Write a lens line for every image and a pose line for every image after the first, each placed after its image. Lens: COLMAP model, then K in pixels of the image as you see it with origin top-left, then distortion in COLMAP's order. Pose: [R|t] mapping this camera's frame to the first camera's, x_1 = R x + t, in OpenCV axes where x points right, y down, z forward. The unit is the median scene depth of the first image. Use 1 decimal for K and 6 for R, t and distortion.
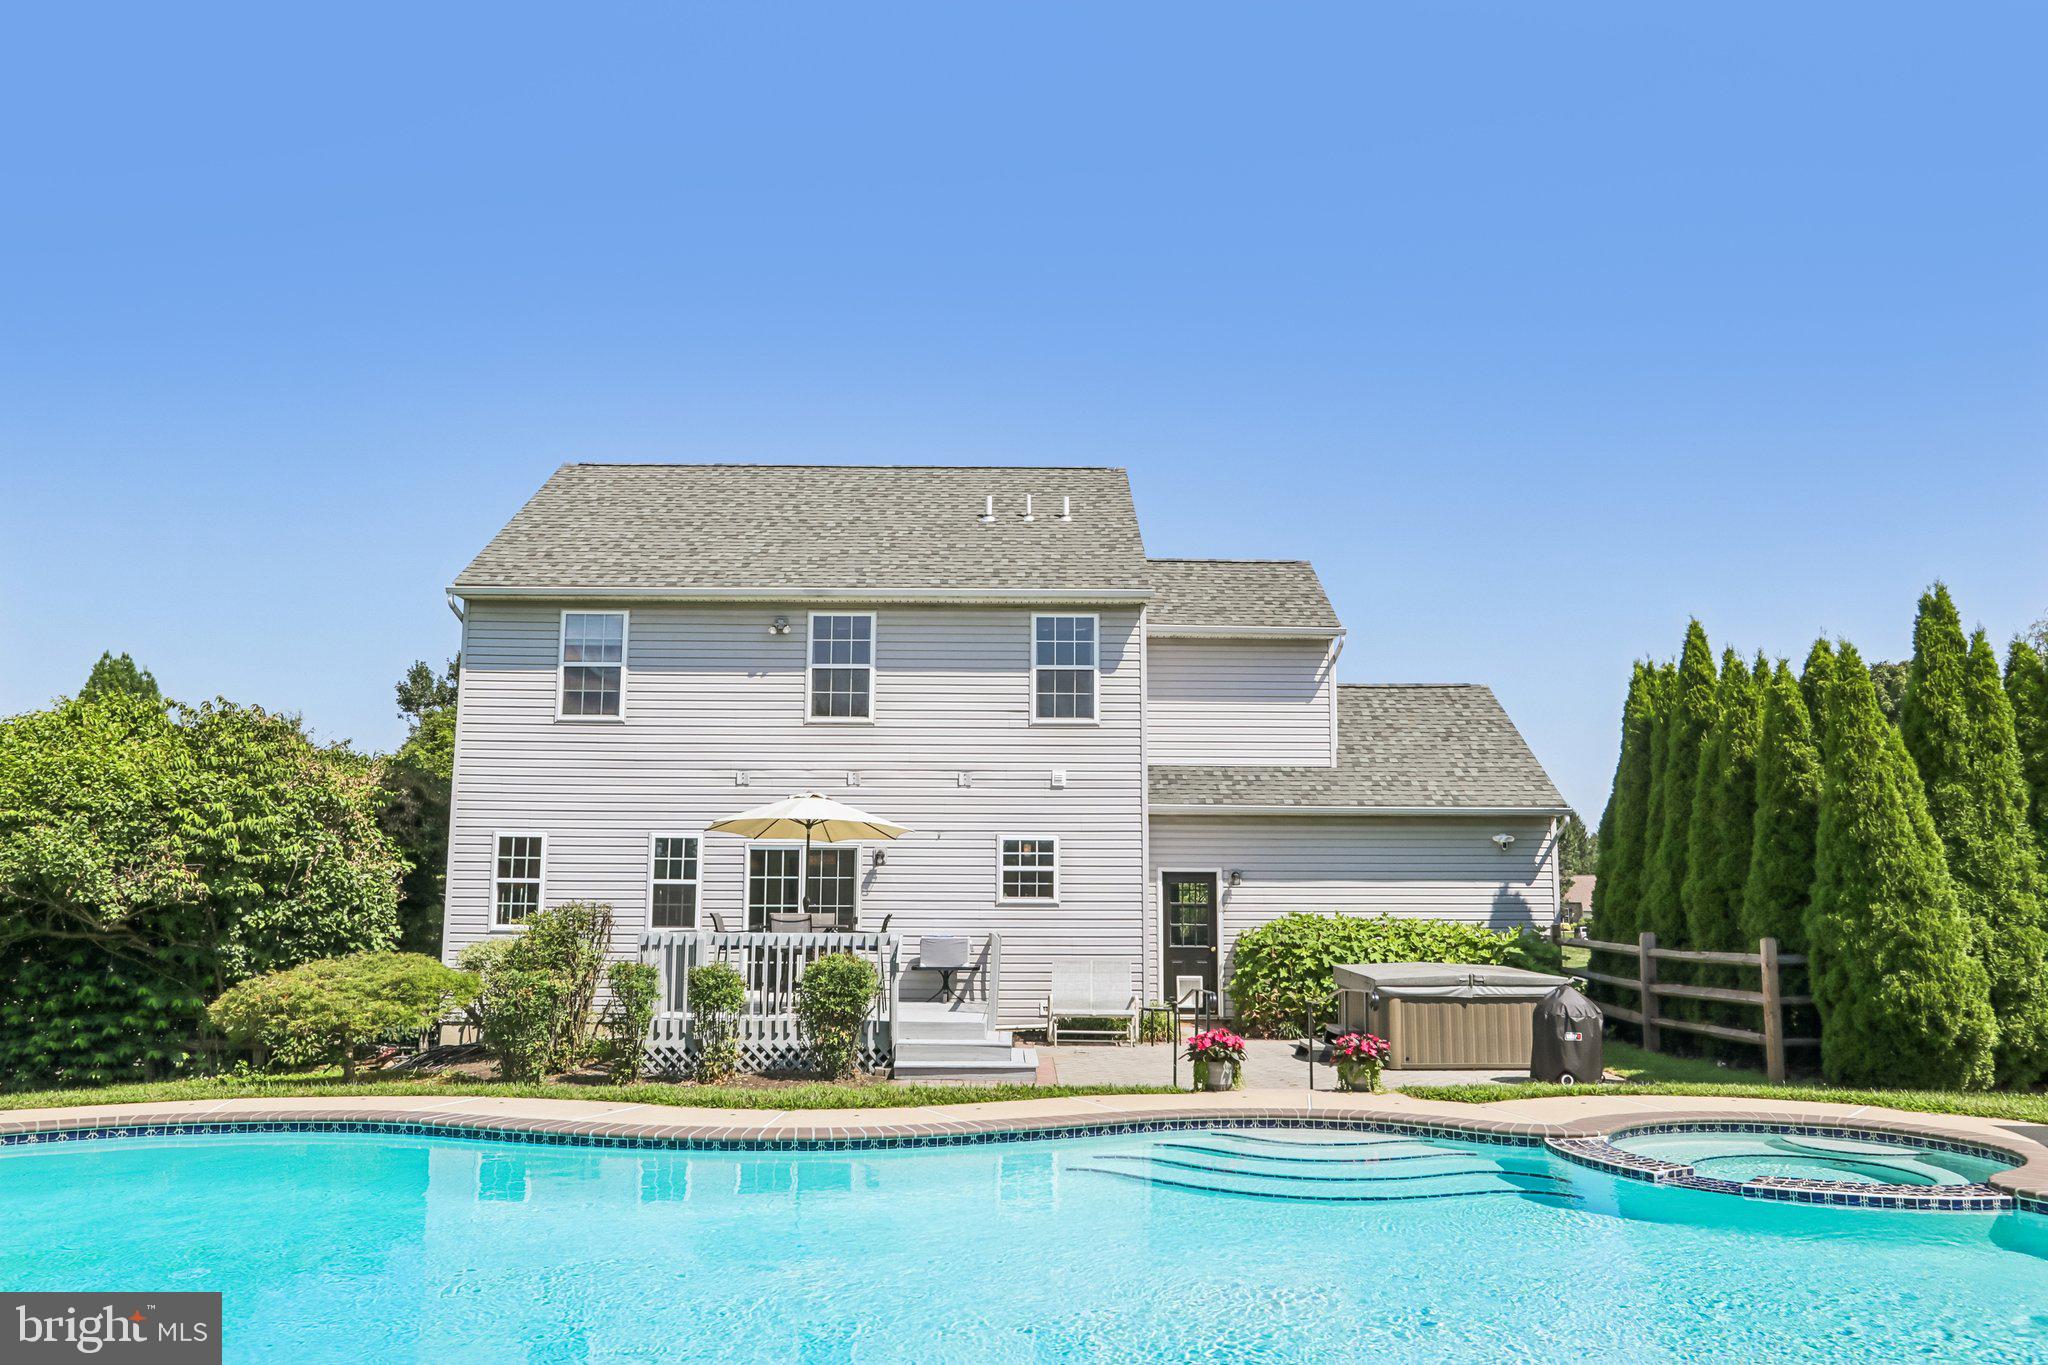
lens RADIAL K [[1507.0, 0, 1019.9], [0, 1507.0, 690.0], [0, 0, 1]] dist [-0.004232, 0.001529]
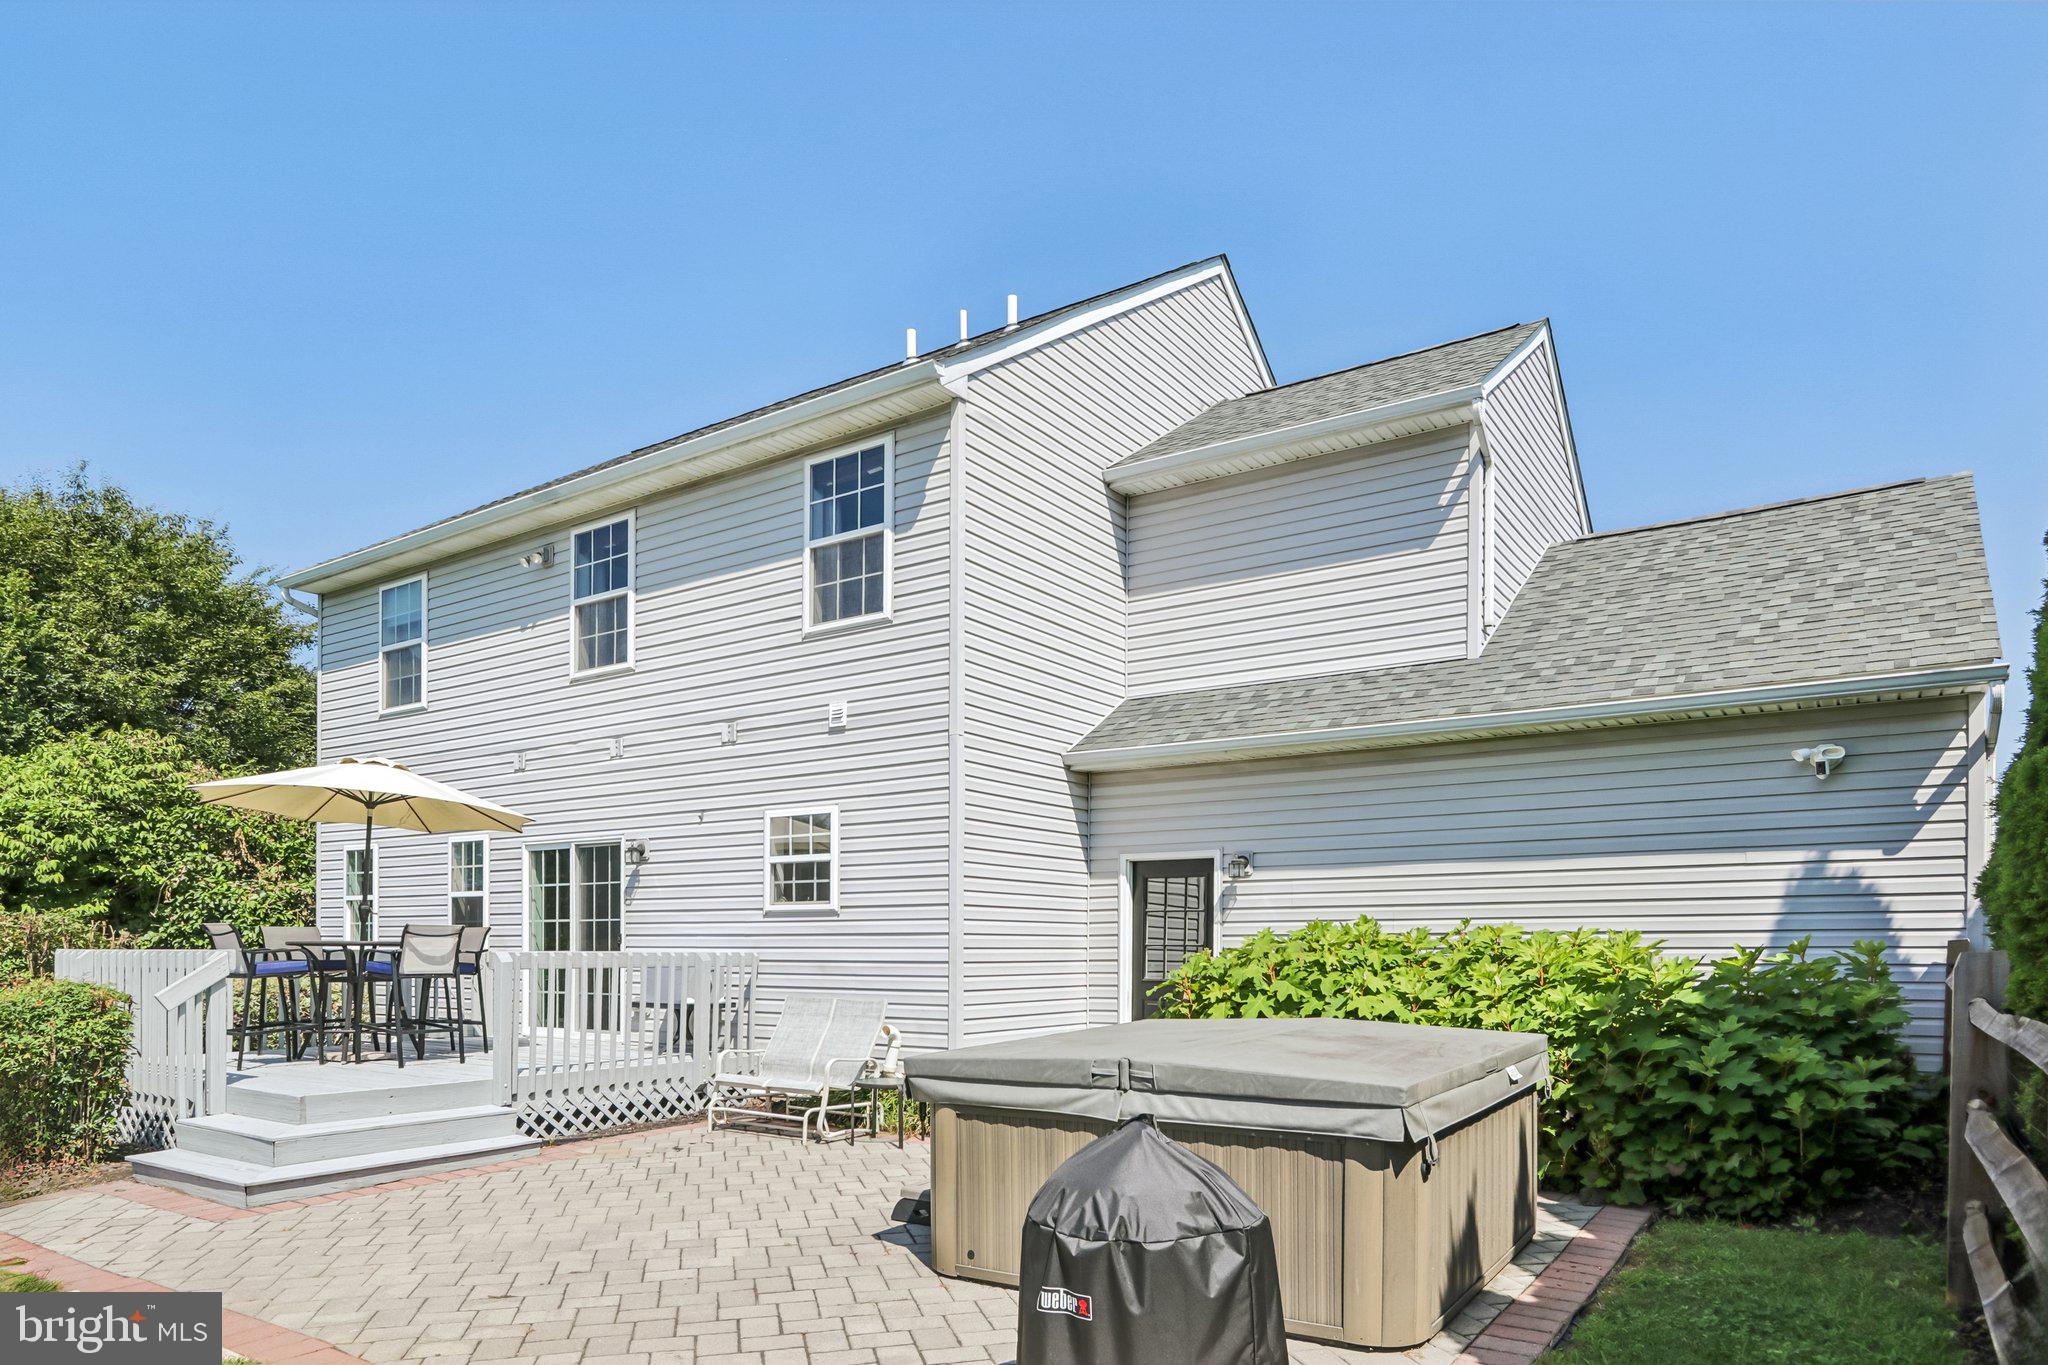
lens RADIAL K [[1222.1, 0, 867.4], [0, 1222.1, 953.9], [0, 0, 1]] dist [-0.002332, 0.000610]
pose [[0.799728, 0.000173, -0.600362, 0.346113], [0.090073, 0.988647, 0.120268, 0.097531], [0.593567, -0.150258, 0.790633, 0.586291]]
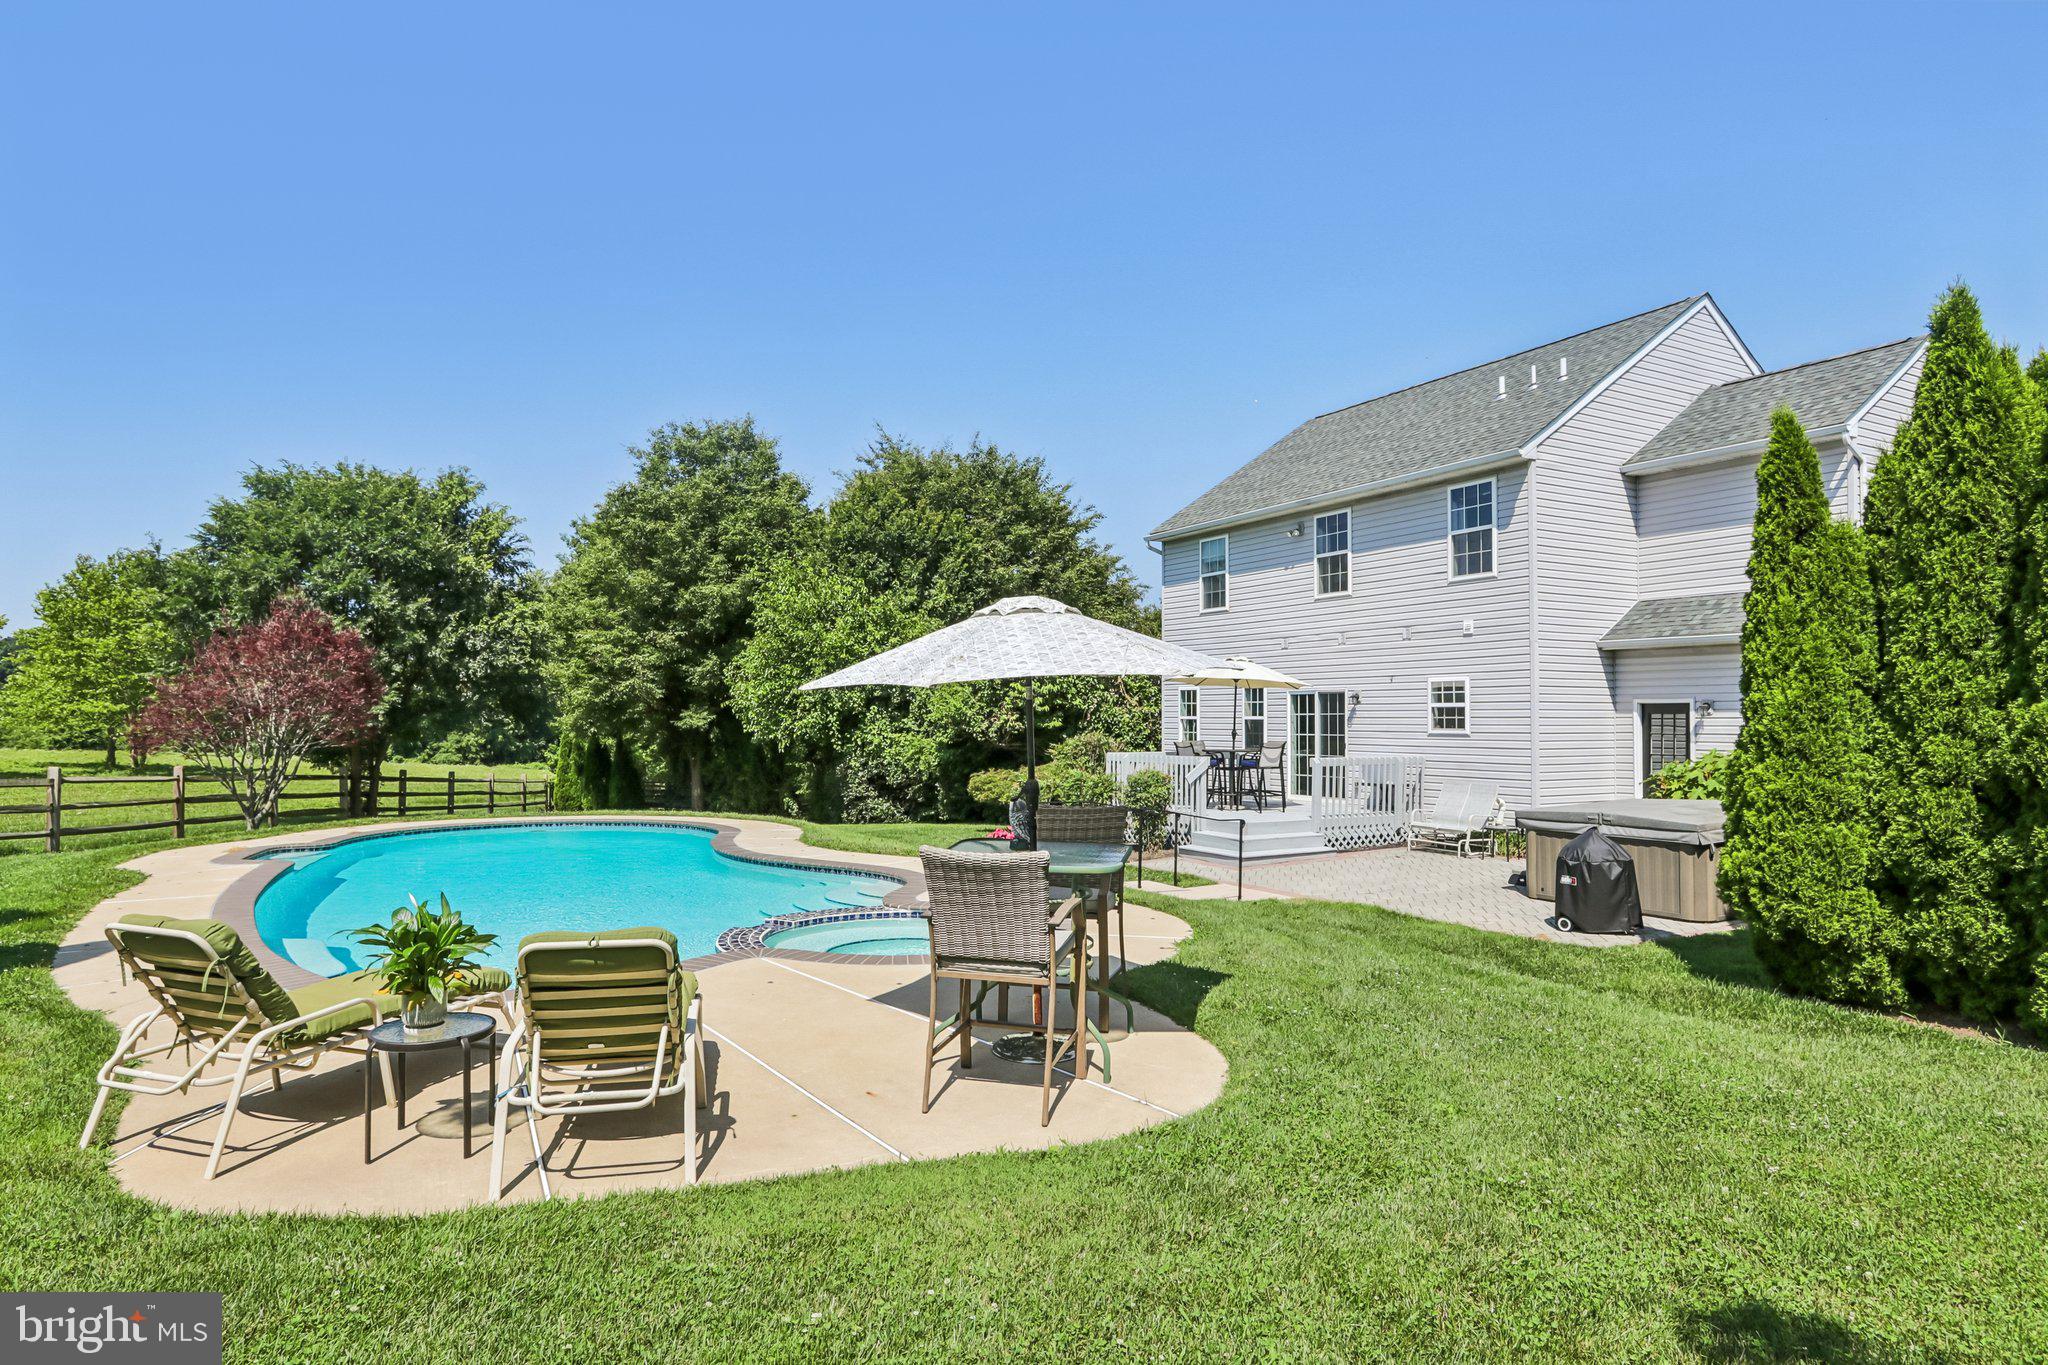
lens RADIAL K [[1187.0, 0, 1024.0], [0, 1187.0, 682.5], [0, 0, 1]] dist [-0.004875, -0.031233]
pose [[0.467492, -0.030841, -0.883459, 0.670999], [0.131834, 0.990647, 0.035178, 0.023858], [0.874112, -0.132915, 0.467186, 0.271955]]
